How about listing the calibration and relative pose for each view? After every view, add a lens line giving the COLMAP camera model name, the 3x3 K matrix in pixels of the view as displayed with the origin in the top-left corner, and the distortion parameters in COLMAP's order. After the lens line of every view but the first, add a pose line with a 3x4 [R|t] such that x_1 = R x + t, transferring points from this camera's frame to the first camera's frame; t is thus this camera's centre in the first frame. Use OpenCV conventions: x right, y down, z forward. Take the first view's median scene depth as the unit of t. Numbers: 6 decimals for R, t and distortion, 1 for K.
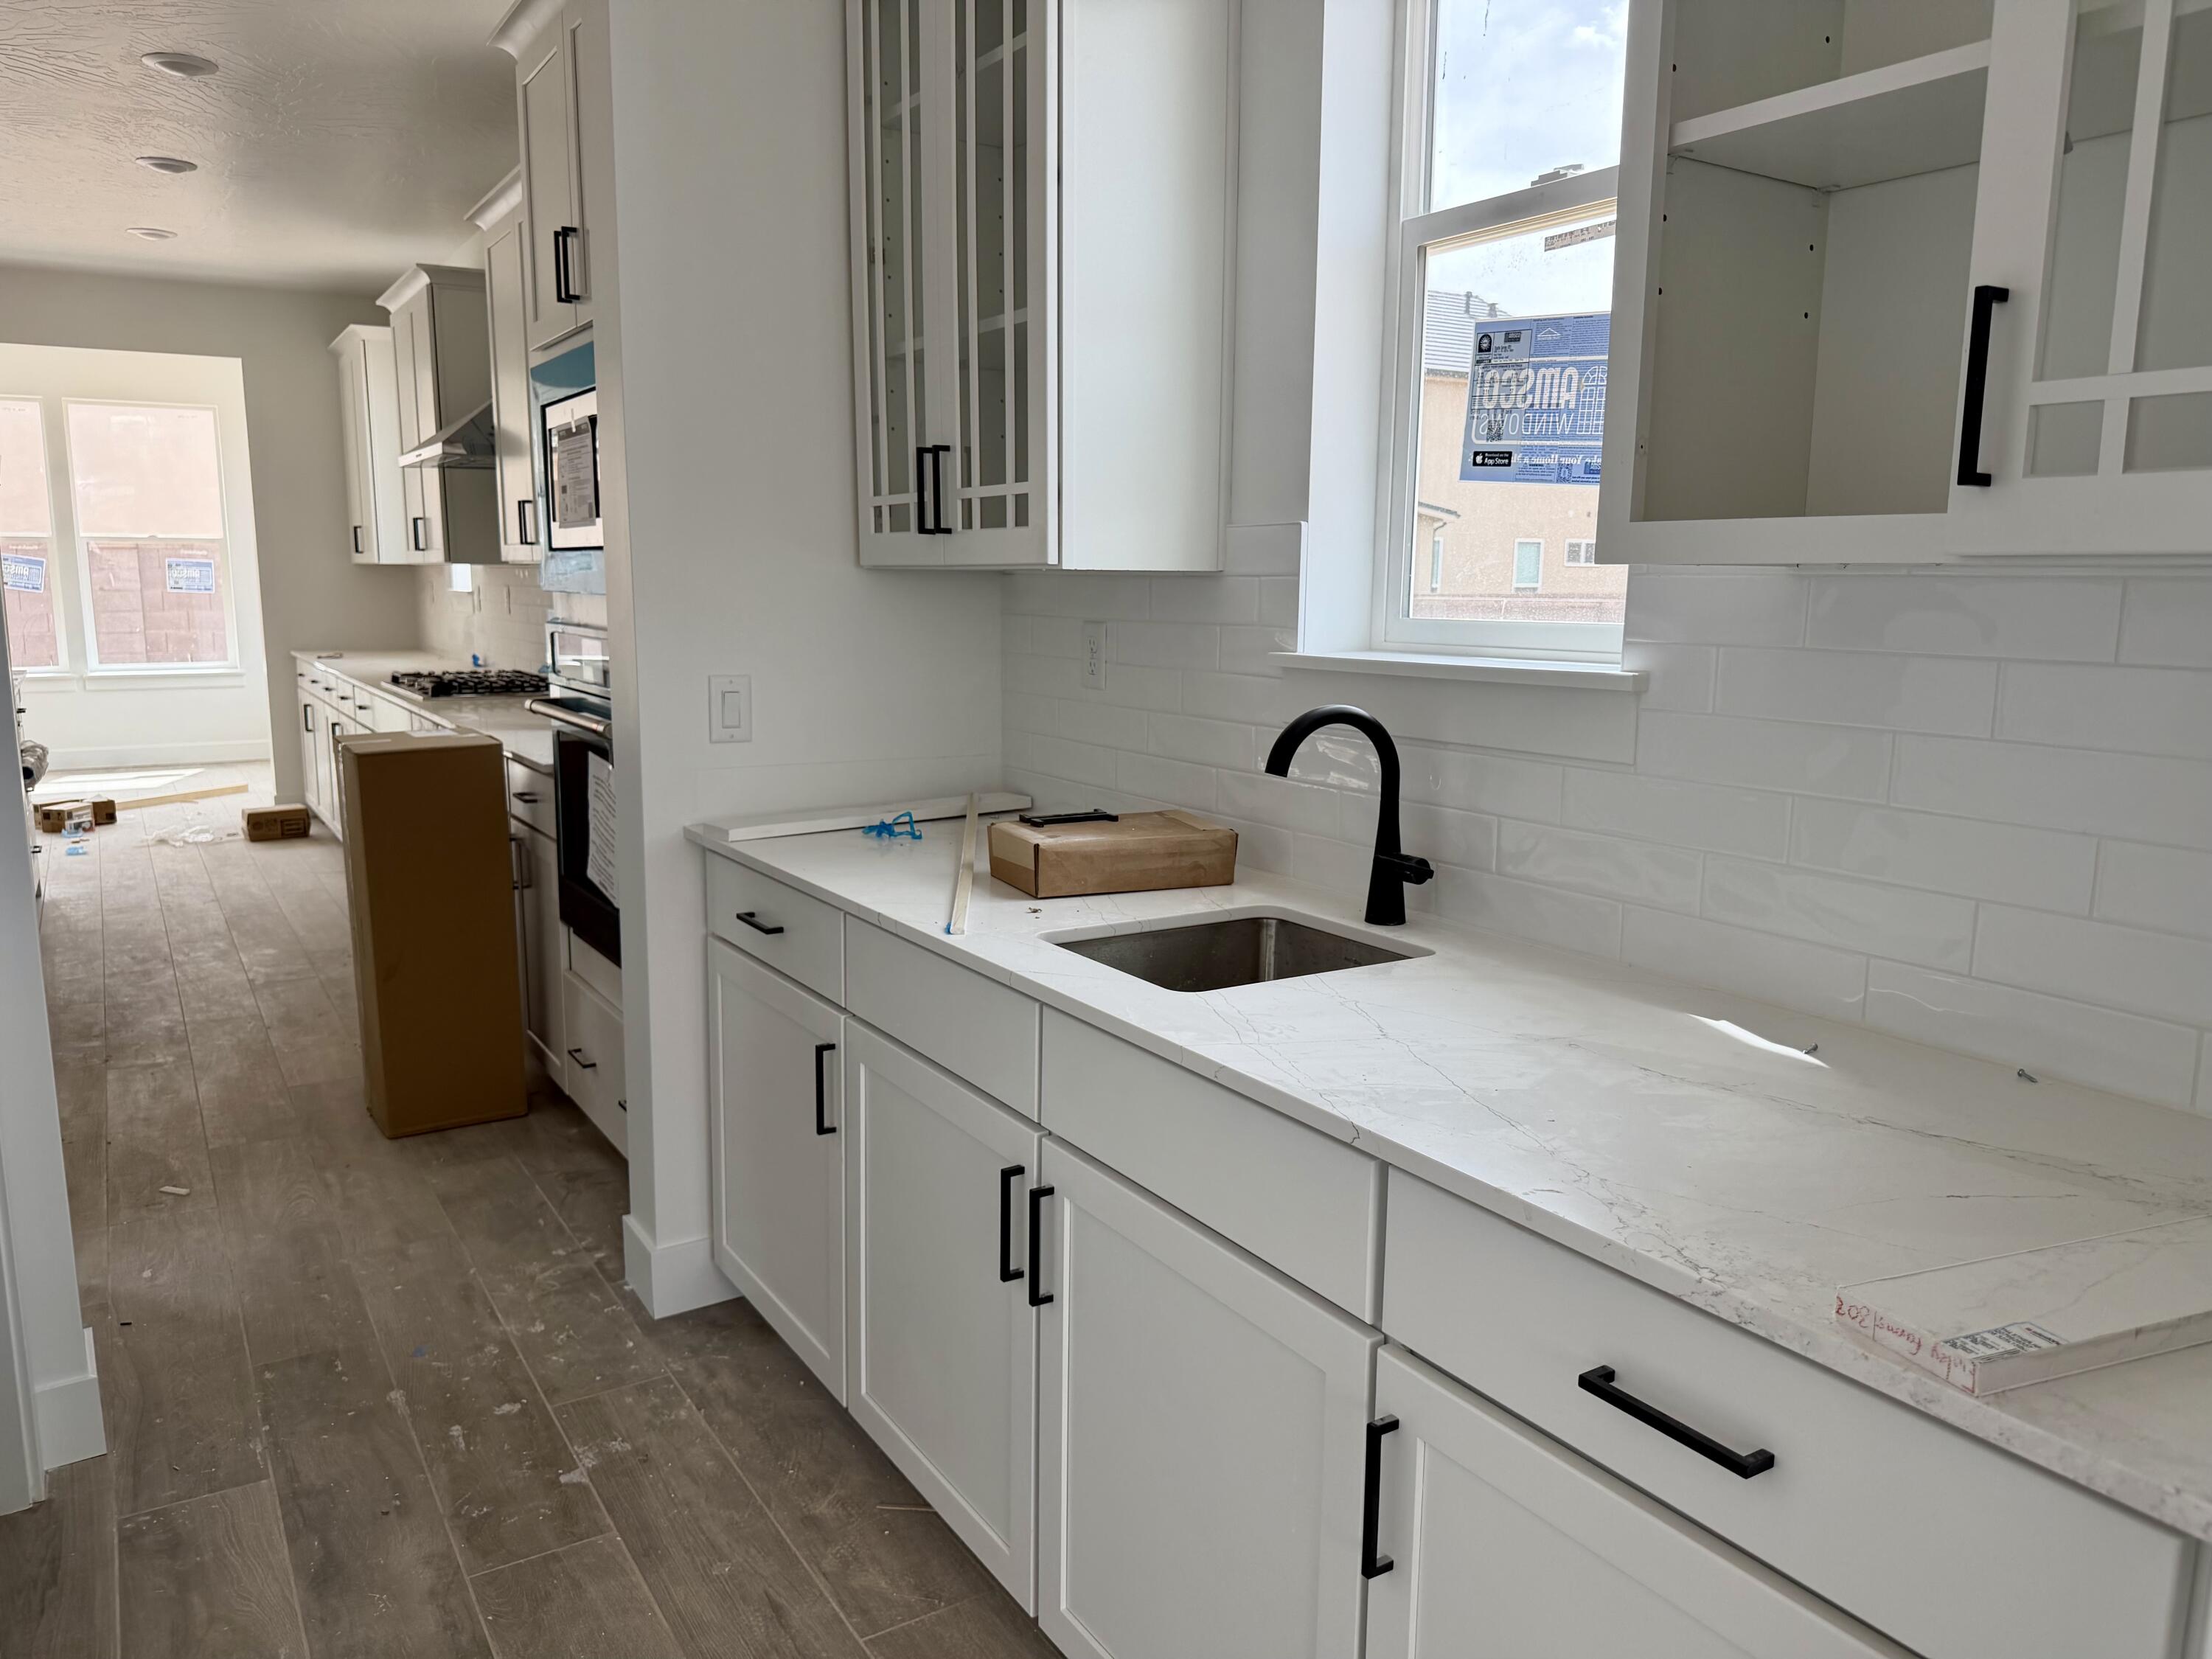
lens RADIAL K [[1551.7, 0, 1106.2], [0, 1551.7, 827.0], [0, 0, 1]] dist [-0.008287, 0.001180]
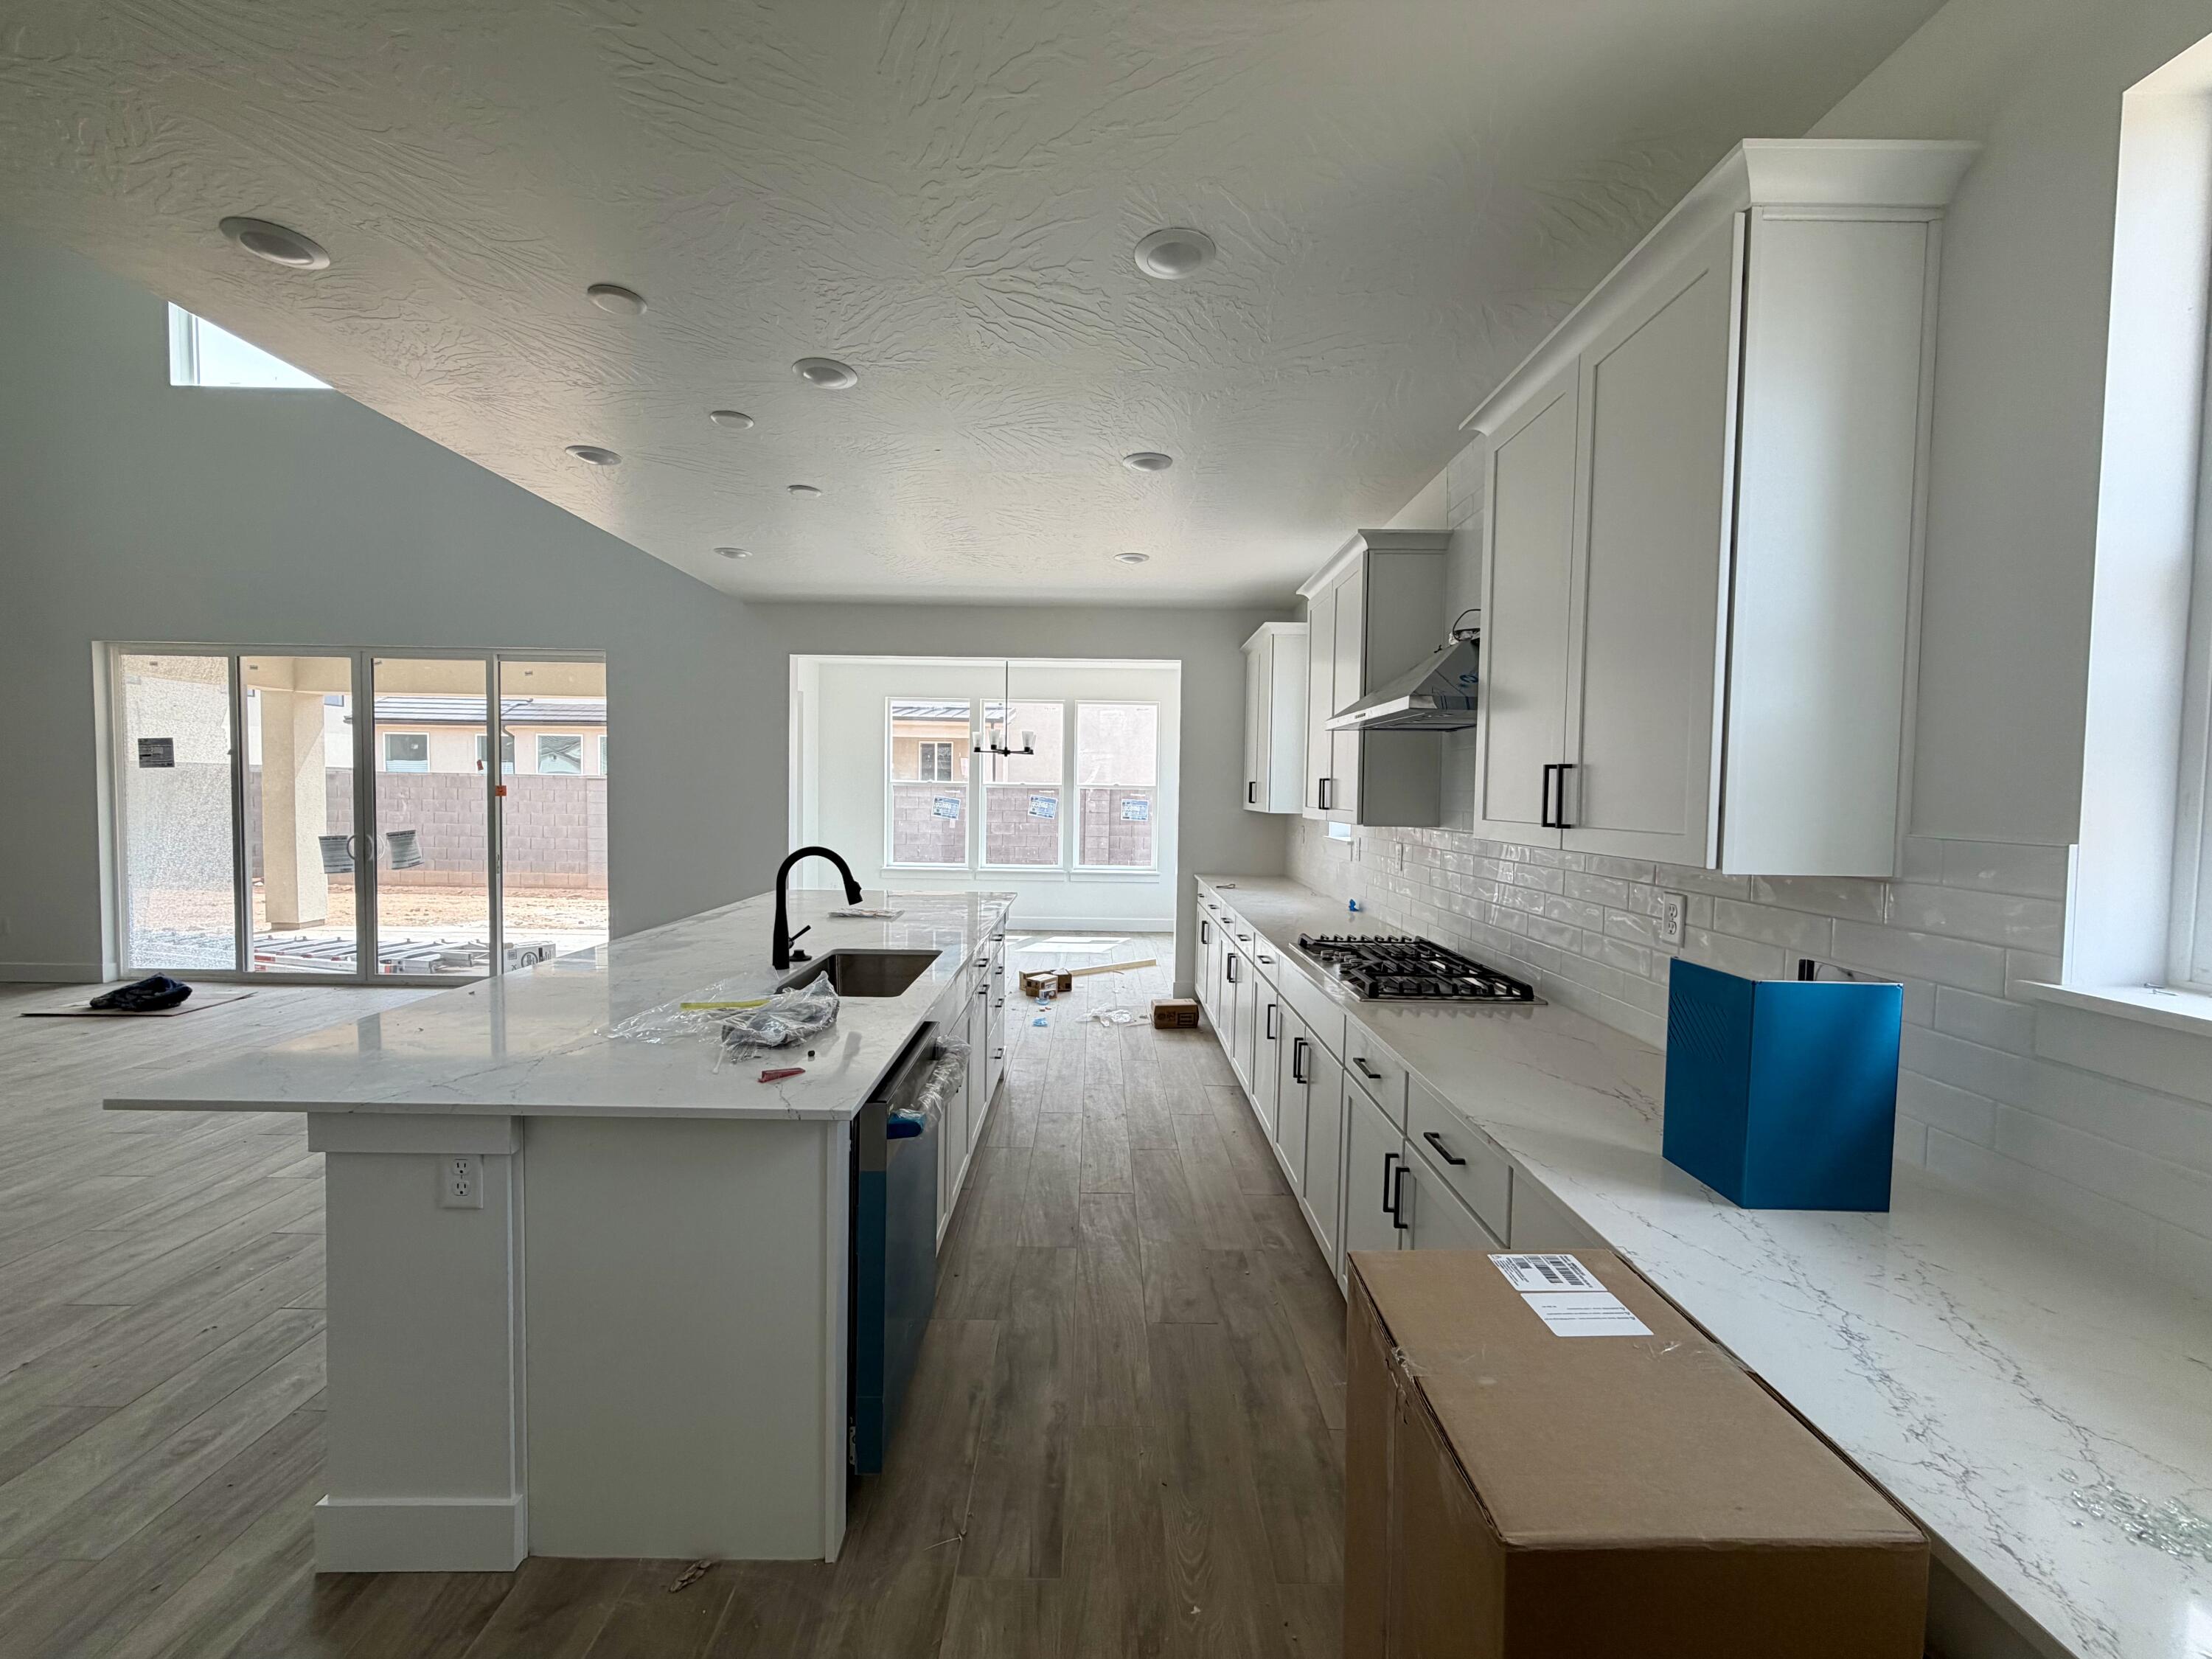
lens RADIAL K [[880.9, 0, 1097.4], [0, 880.9, 825.3], [0, 0, 1]] dist [0.001215, 0.000060]
pose [[0.840543, 0.028043, -0.541019, -0.203194], [-0.098215, 0.989999, -0.101274, -0.075289], [0.532768, 0.138261, 0.834890, 0.342902]]
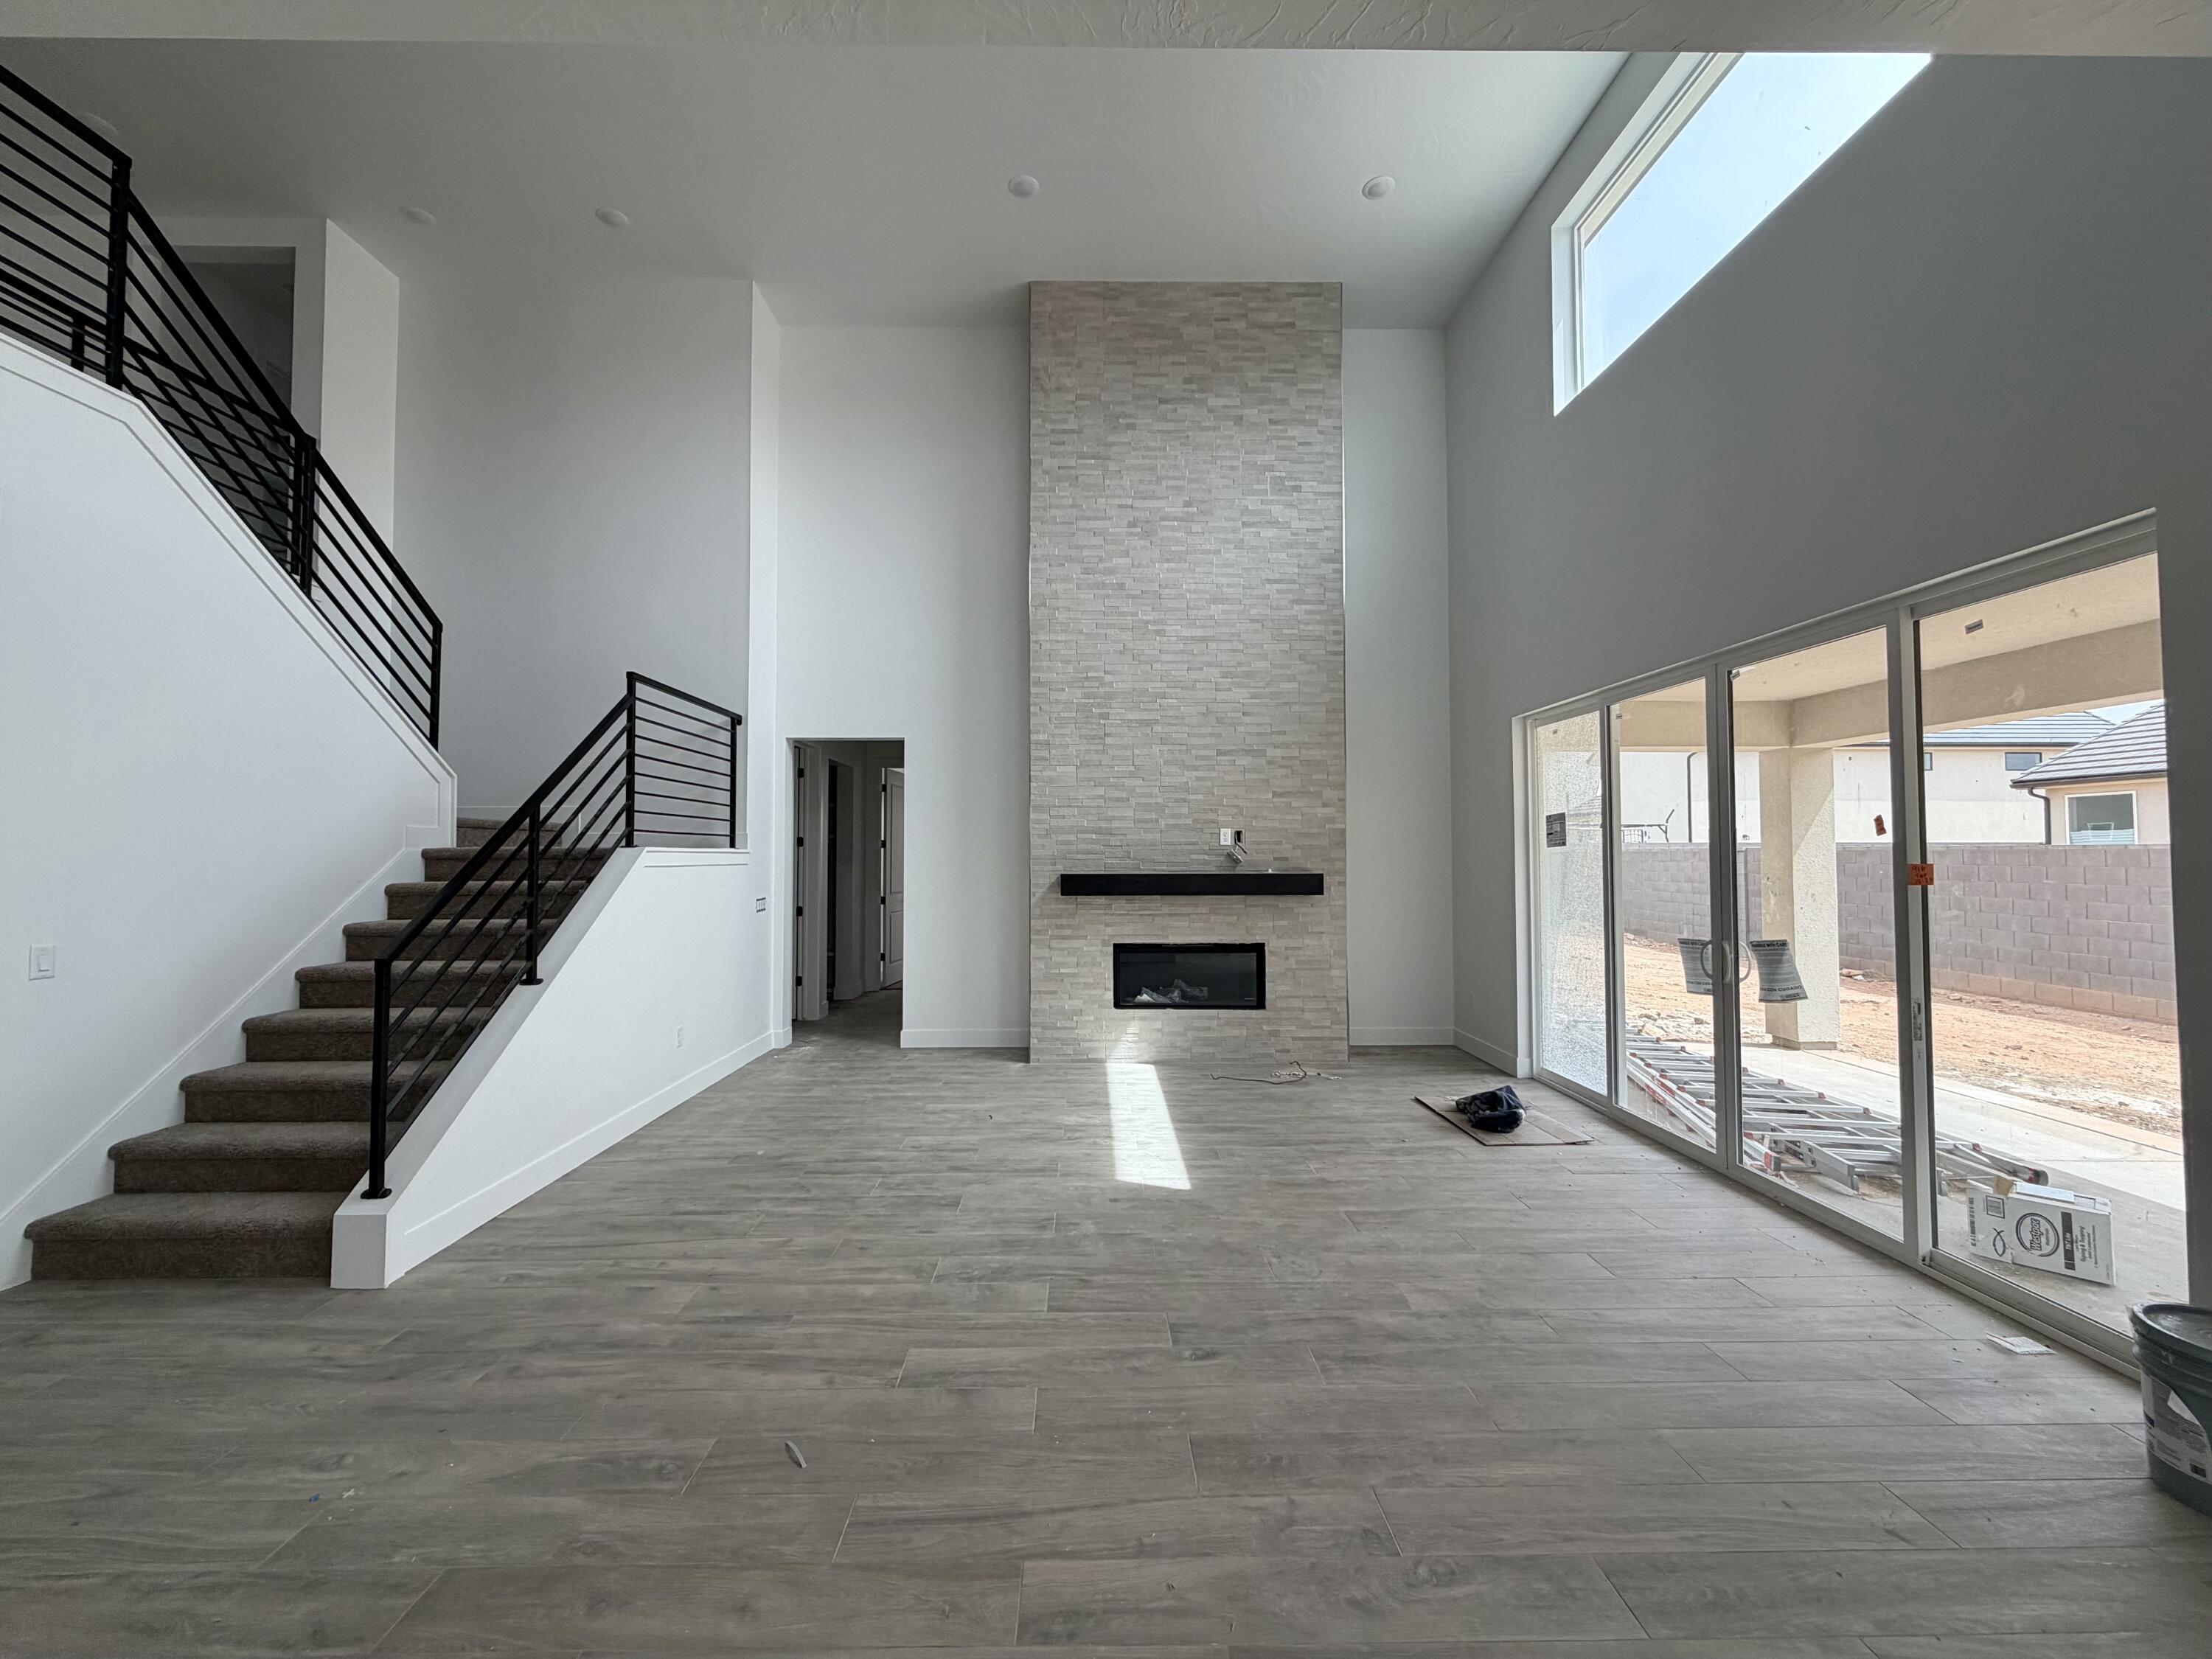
lens RADIAL K [[880.9, 0, 1098.8], [0, 880.9, 826.3], [0, 0, 1]] dist [0.001215, 0.000060]
pose [[-0.528297, -0.035204, -0.848329, -0.563858], [-0.140911, 0.988920, 0.046714, -0.123139], [0.837285, 0.144217, -0.527404, 0.620408]]
